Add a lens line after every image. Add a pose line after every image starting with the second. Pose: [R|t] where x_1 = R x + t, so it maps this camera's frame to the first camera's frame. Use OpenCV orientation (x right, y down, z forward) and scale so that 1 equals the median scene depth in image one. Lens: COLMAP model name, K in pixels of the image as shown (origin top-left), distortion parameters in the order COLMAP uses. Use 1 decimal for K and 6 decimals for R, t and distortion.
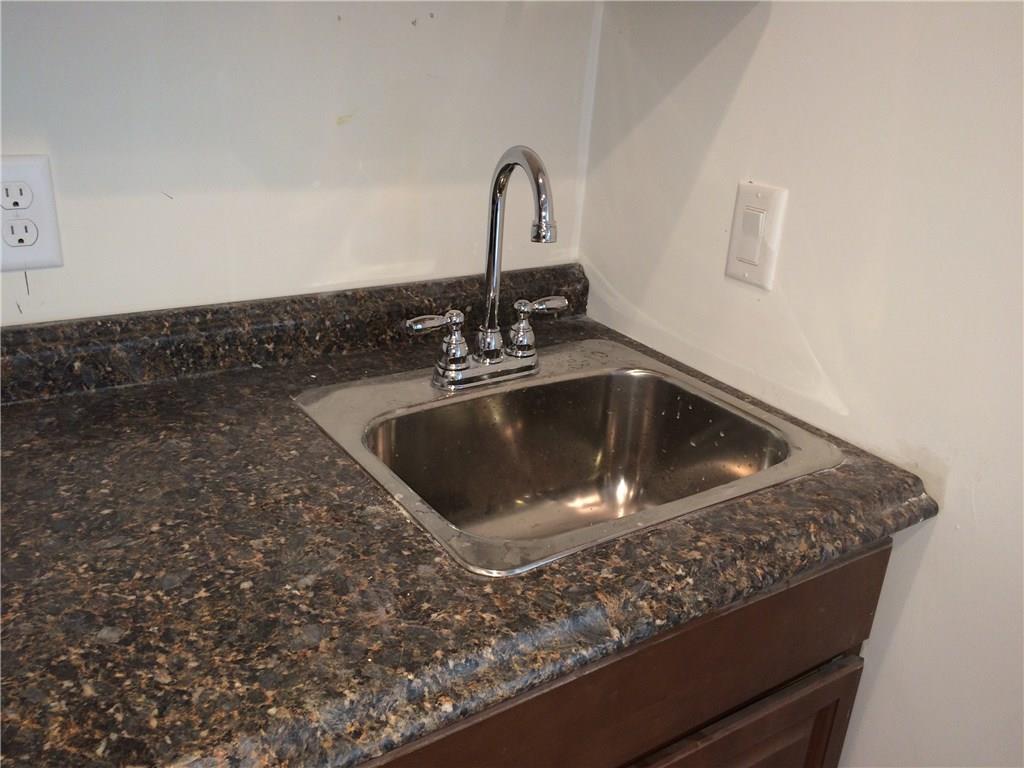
lens RADIAL K [[880.2, 0, 512.0], [0, 880.2, 384.0], [0, 0, 1]] dist [0.088287, -0.127008]
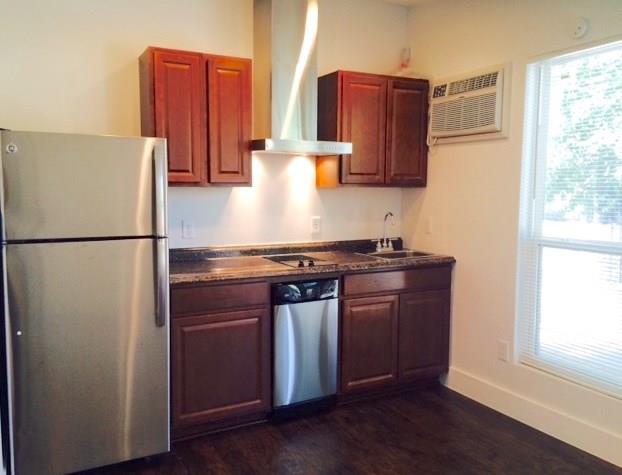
lens RADIAL K [[573.4, 0, 311.0], [0, 573.4, 237.5], [0, 0, 1]] dist [0.007158, 0.003382]
pose [[0.994184, -0.046749, -0.097019, -0.190952], [0.016513, 0.956390, -0.291625, 1.365592], [0.106421, 0.288327, 0.951600, -3.651328]]
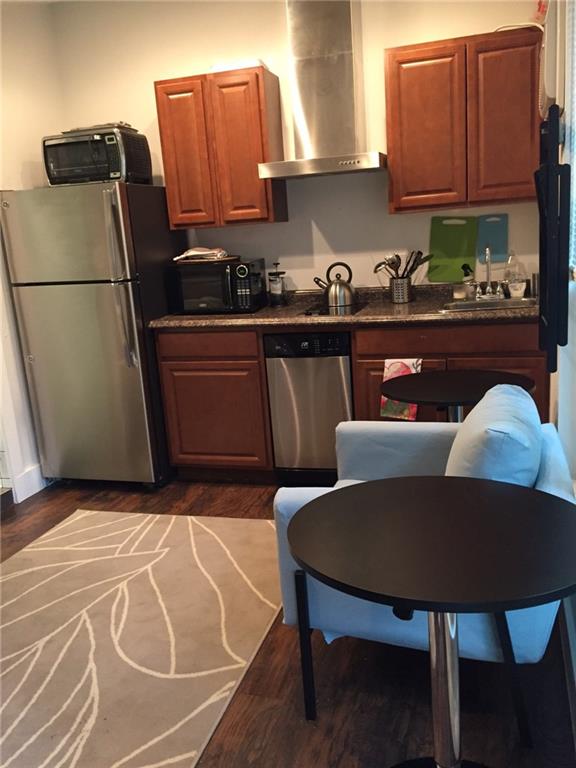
lens RADIAL K [[660.0, 0, 294.4], [0, 660.0, 382.3], [0, 0, 1]] dist [0.083662, -0.132543]
pose [[0.631845, 0.067188, -0.772177, 2.487277], [-0.190490, 0.979142, -0.070676, 1.043216], [0.751322, 0.191748, 0.631465, -2.139670]]
